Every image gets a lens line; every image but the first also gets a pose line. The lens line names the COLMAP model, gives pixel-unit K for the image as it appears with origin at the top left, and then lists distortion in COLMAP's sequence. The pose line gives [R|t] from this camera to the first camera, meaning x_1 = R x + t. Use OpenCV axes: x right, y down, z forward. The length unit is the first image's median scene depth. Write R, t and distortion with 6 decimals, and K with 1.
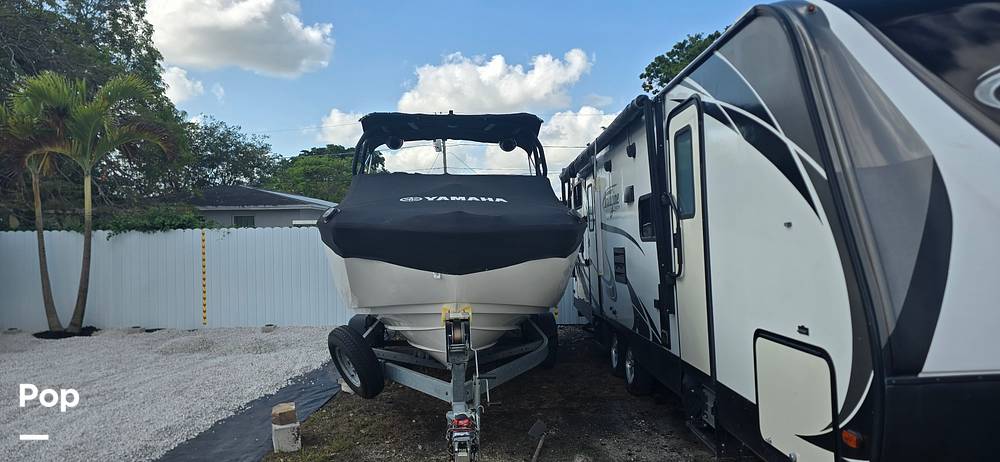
lens RADIAL K [[670.9, 0, 501.0], [0, 670.9, 236.7], [0, 0, 1]] dist [0.055472, -0.046176]
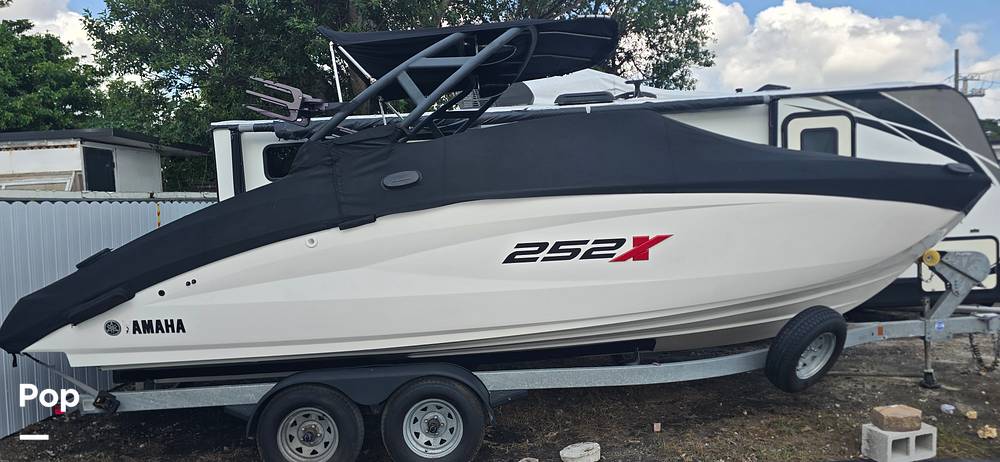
lens RADIAL K [[670.9, 0, 506.4], [0, 670.9, 228.5], [0, 0, 1]] dist [0.055472, -0.046176]
pose [[0.045699, -0.027016, 0.998590, -0.197214], [0.038320, 0.998946, 0.025272, 0.000481], [-0.998220, 0.037111, 0.046686, 0.246068]]
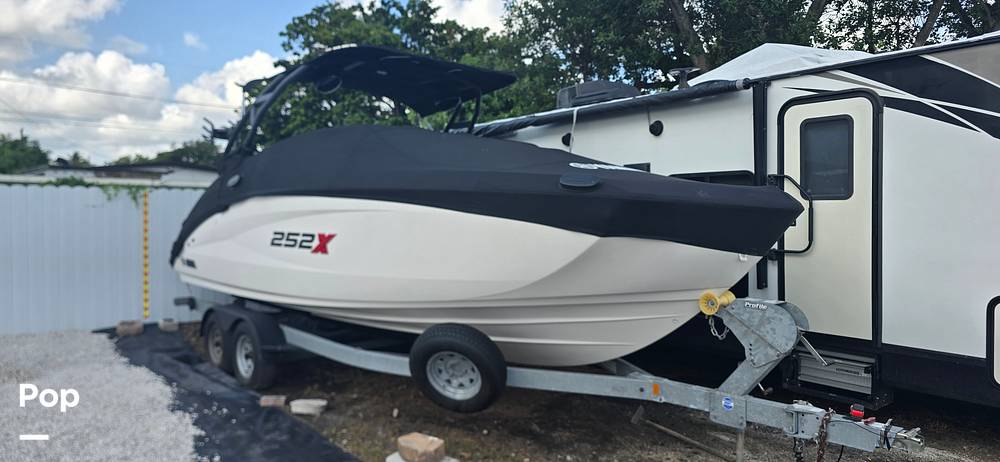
lens RADIAL K [[670.9, 0, 501.8], [0, 670.9, 232.8], [0, 0, 1]] dist [0.055472, -0.046176]
pose [[0.791698, -0.002339, 0.610908, -0.121344], [-0.020942, 0.999301, 0.030966, 0.000535], [-0.610553, -0.037309, 0.791096, 0.066232]]
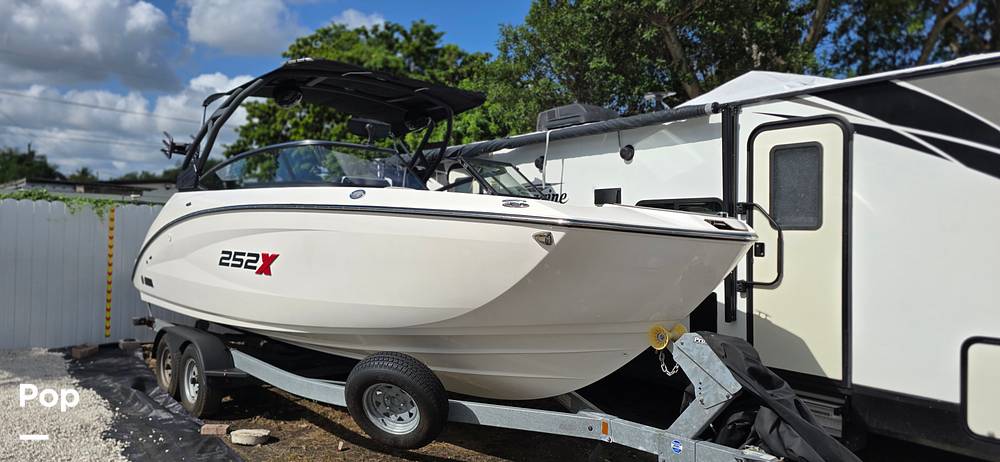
lens RADIAL K [[670.9, 0, 506.3], [0, 670.9, 231.4], [0, 0, 1]] dist [0.055472, -0.046176]
pose [[0.793340, 0.040352, 0.607440, -0.106595], [-0.043871, 0.998996, -0.009065, 0.000642], [-0.607196, -0.019458, 0.794314, 0.064989]]
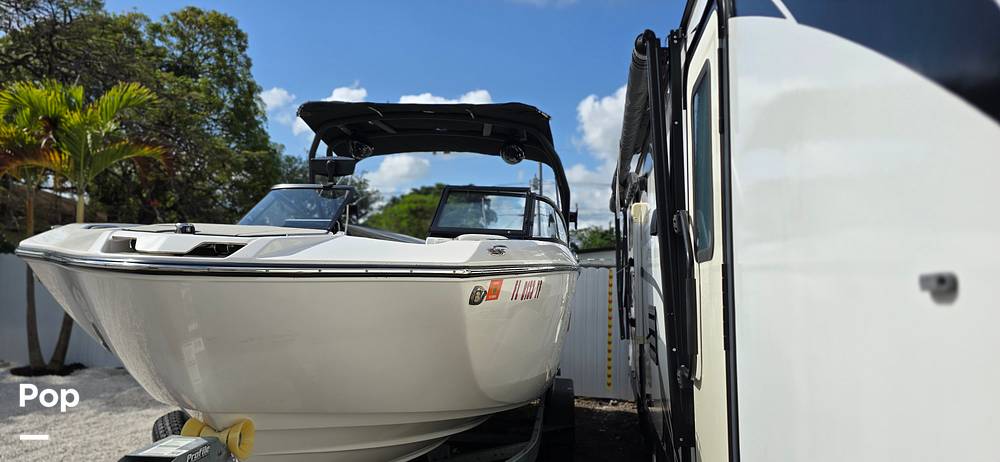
lens RADIAL K [[670.9, 0, 500.8], [0, 670.9, 253.3], [0, 0, 1]] dist [0.055472, -0.046176]
pose [[0.985644, 0.034679, -0.165238, 0.031612], [-0.040981, 0.998551, -0.034883, -0.001449], [0.163789, 0.041154, 0.985637, 0.075455]]
